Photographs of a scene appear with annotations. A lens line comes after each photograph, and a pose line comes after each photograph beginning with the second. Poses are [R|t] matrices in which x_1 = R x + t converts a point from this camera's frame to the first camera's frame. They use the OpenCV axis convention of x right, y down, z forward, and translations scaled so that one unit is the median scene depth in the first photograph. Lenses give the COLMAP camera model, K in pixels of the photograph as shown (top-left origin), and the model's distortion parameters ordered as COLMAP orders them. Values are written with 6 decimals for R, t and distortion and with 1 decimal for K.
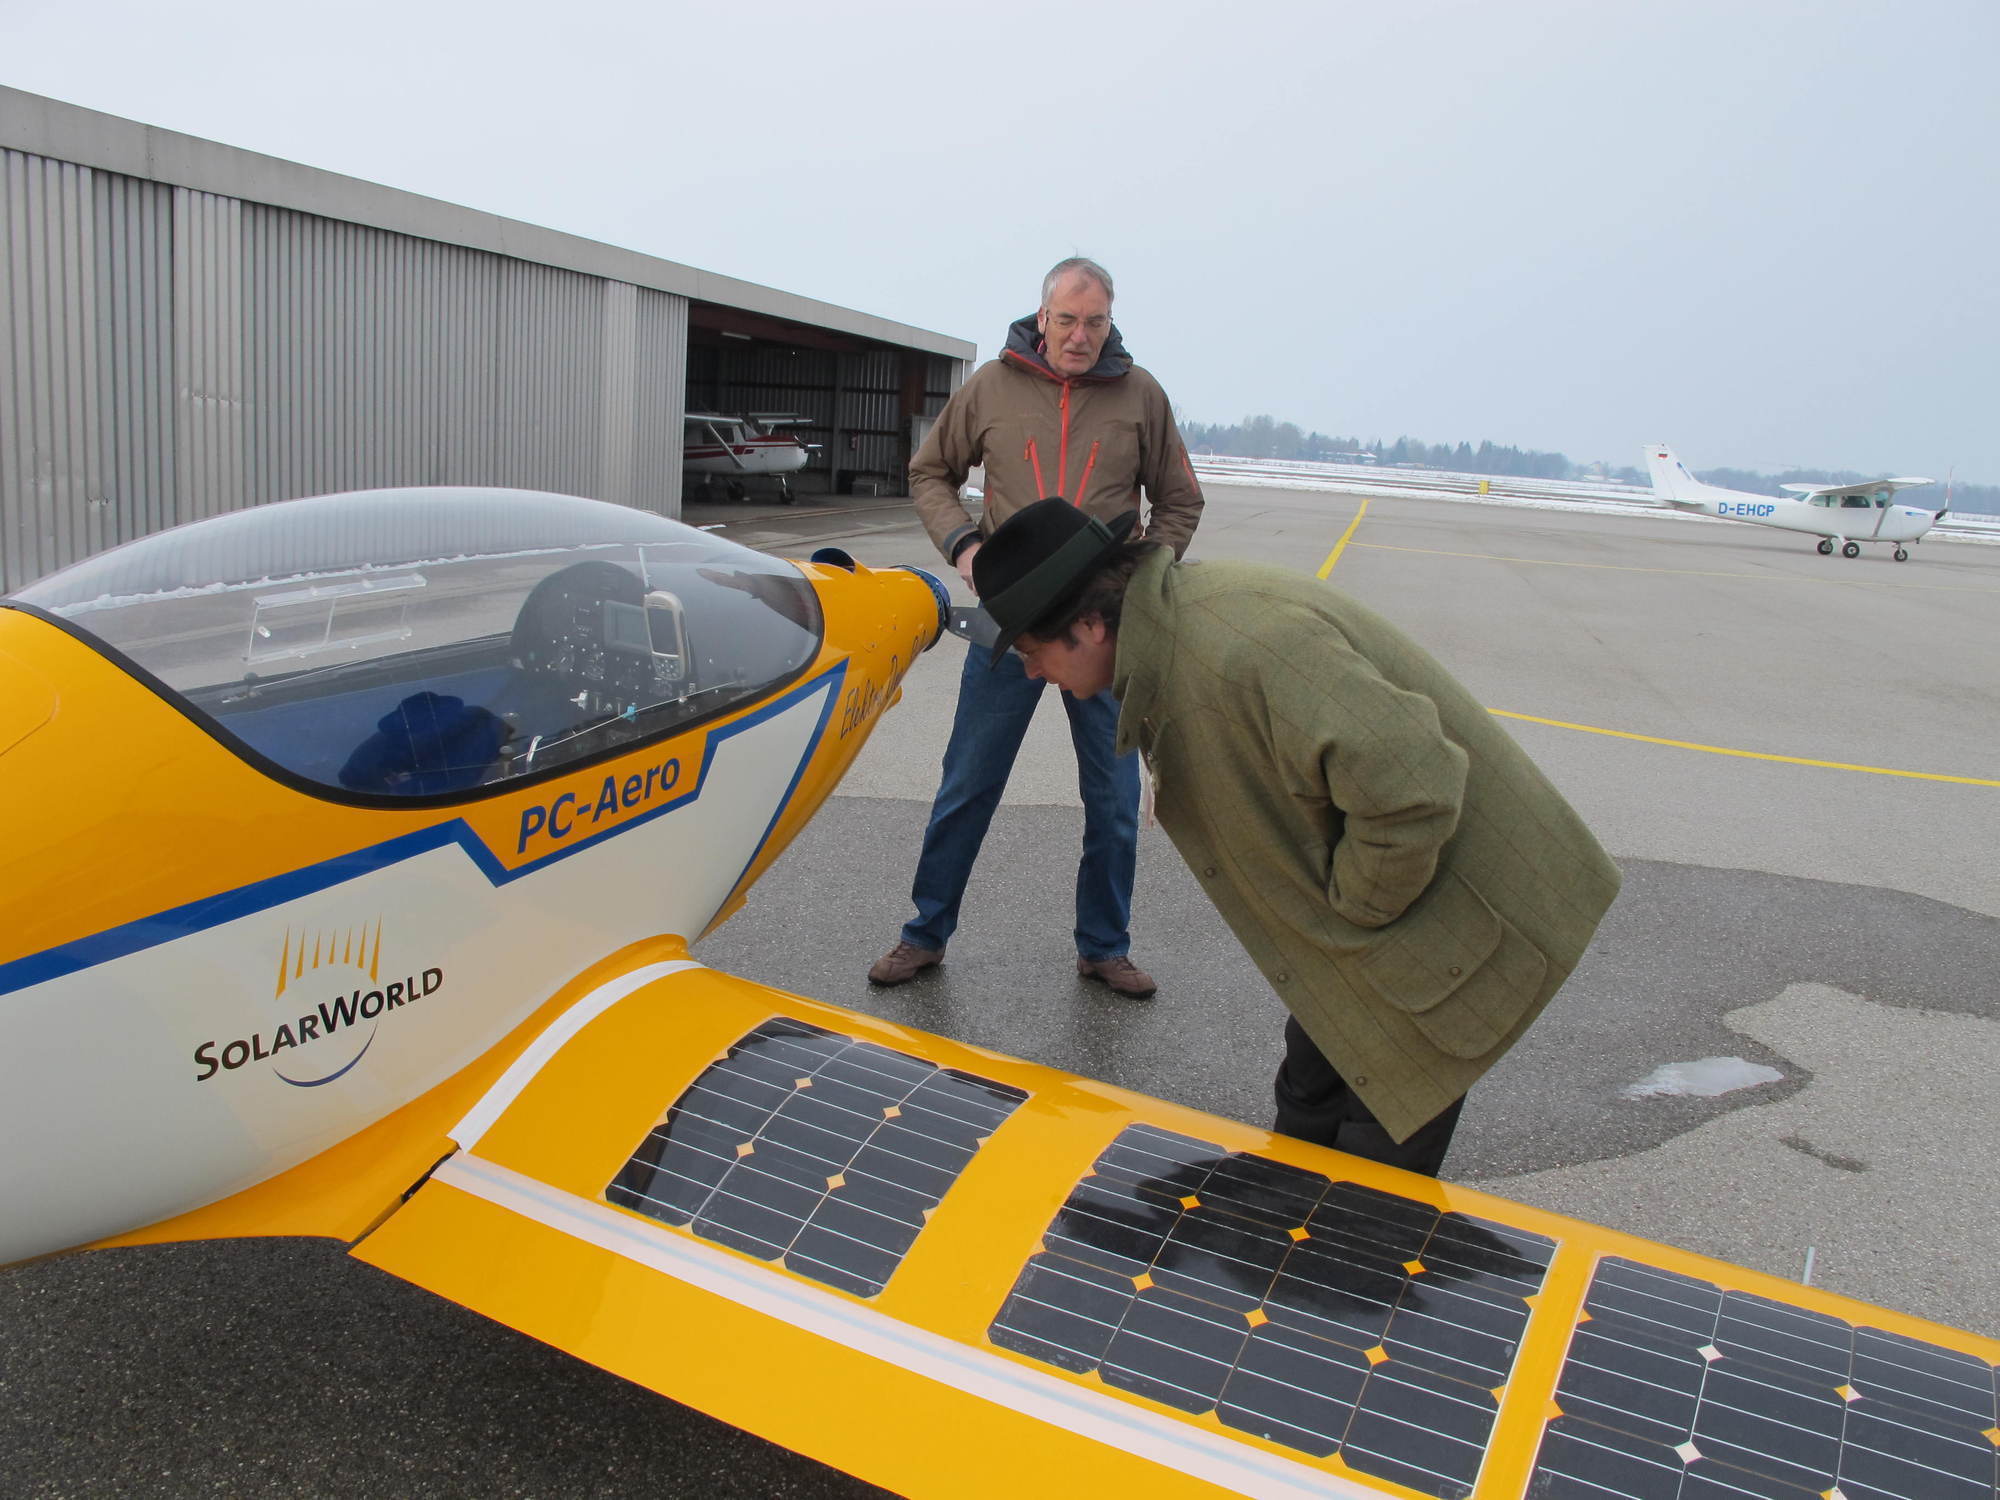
lens RADIAL K [[1663.6, 0, 1004.0], [0, 1663.6, 742.5], [0, 0, 1]] dist [-0.145906, 0.102451]
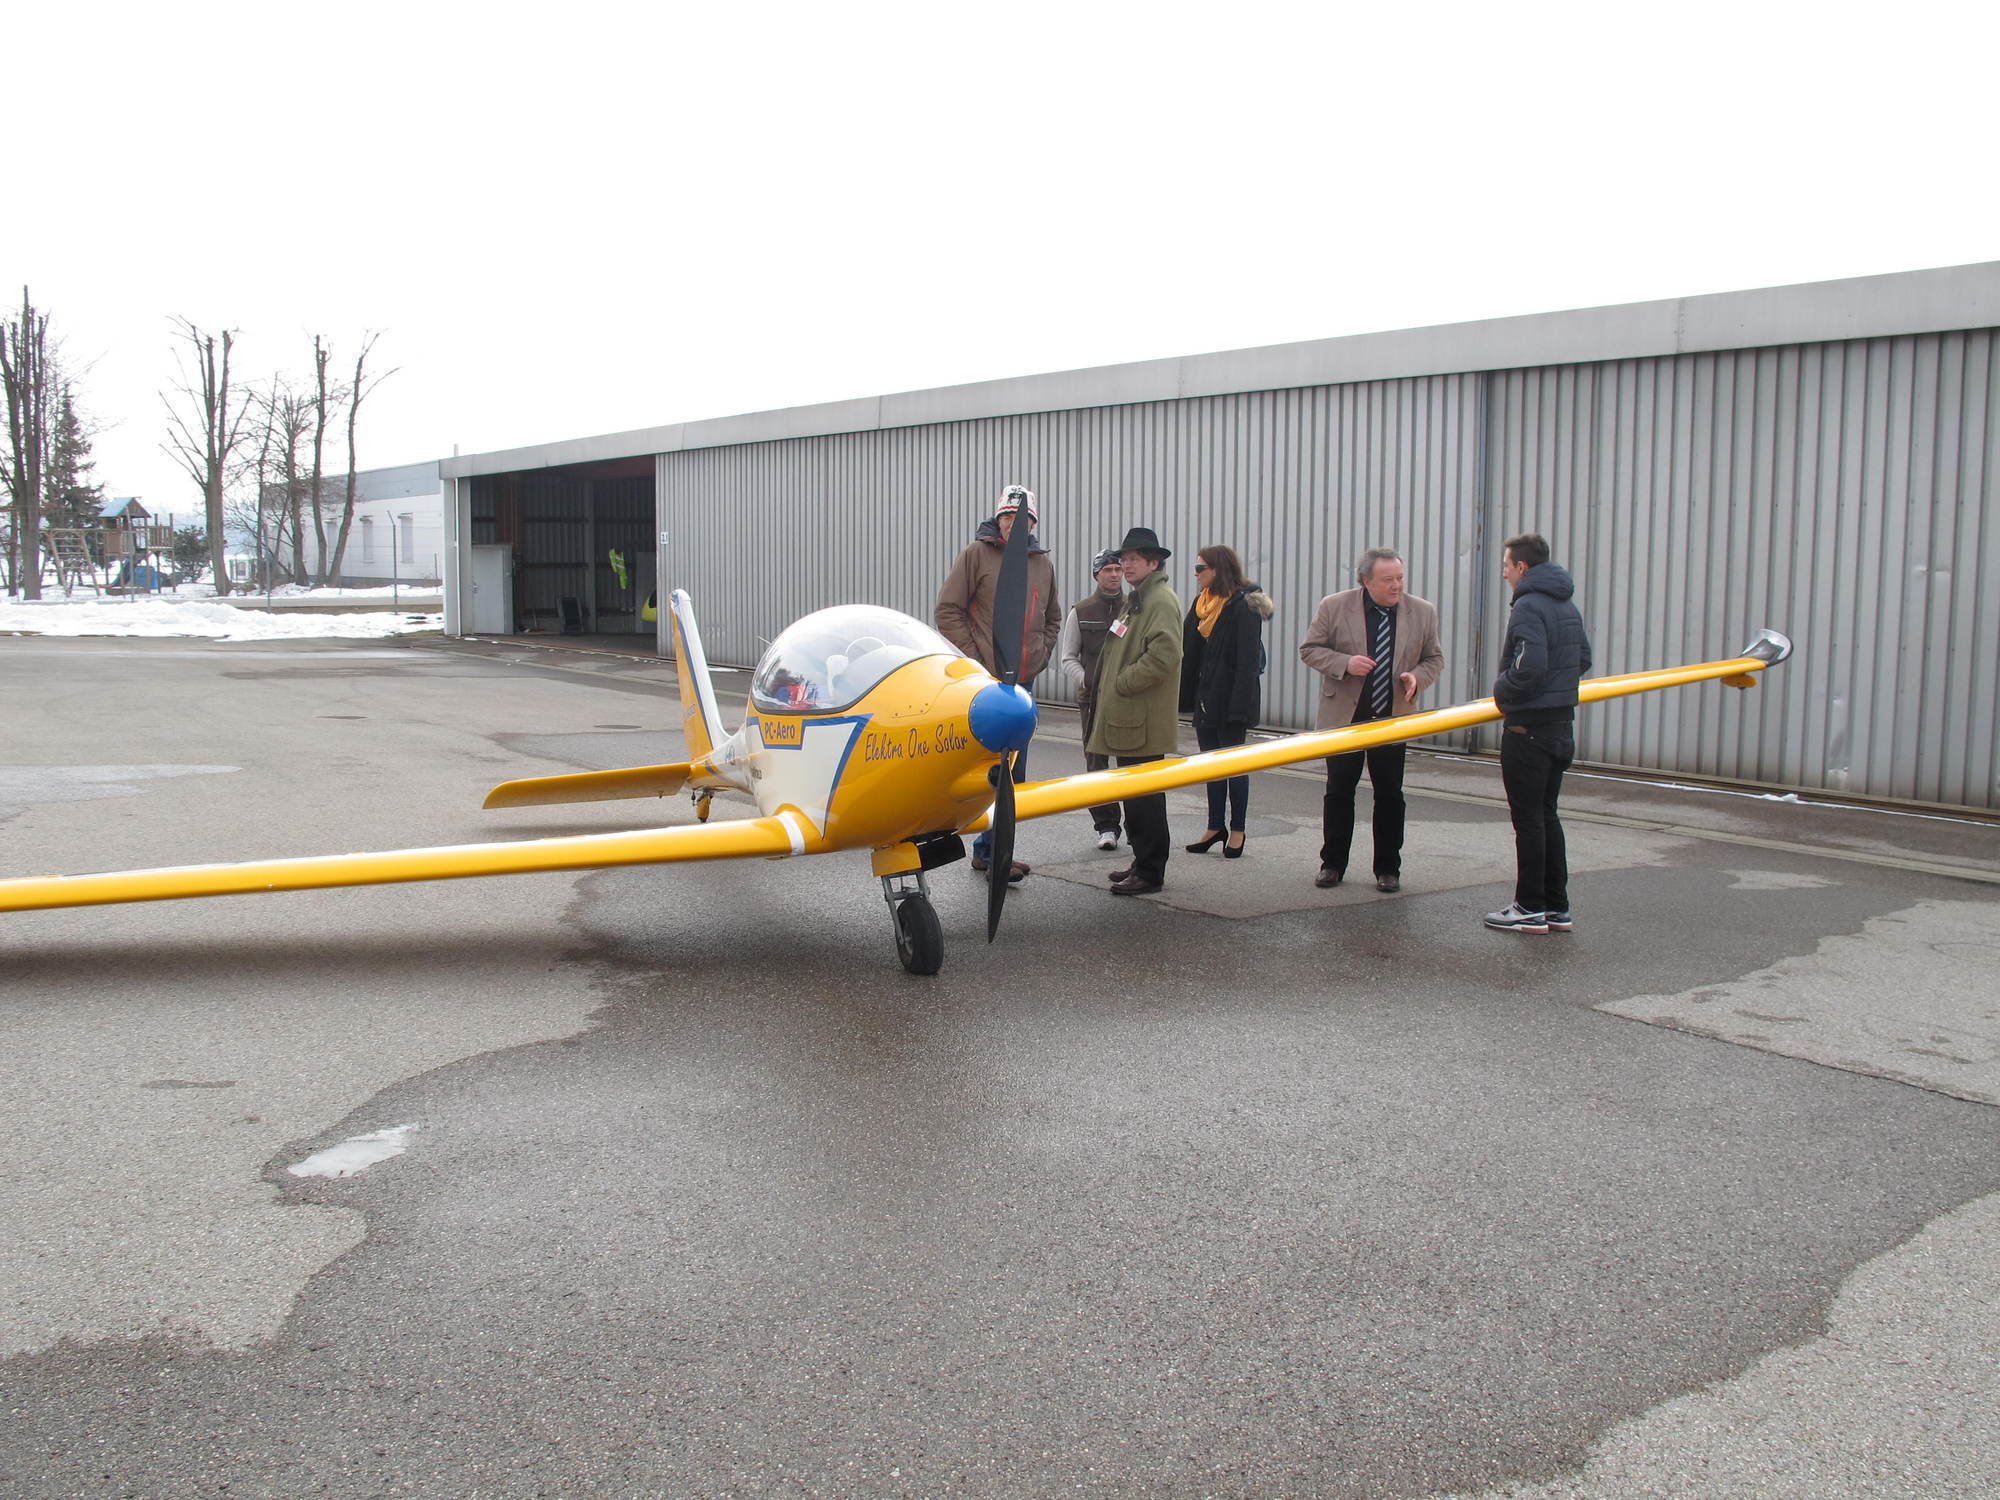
lens RADIAL K [[1663.6, 0, 1004.0], [0, 1663.6, 742.5], [0, 0, 1]] dist [-0.145906, 0.102451]
pose [[-0.635371, 0.020422, -0.771937, 1.211788], [-0.188571, 0.965283, 0.180746, -0.378855], [0.748829, 0.260406, -0.609462, 2.353981]]
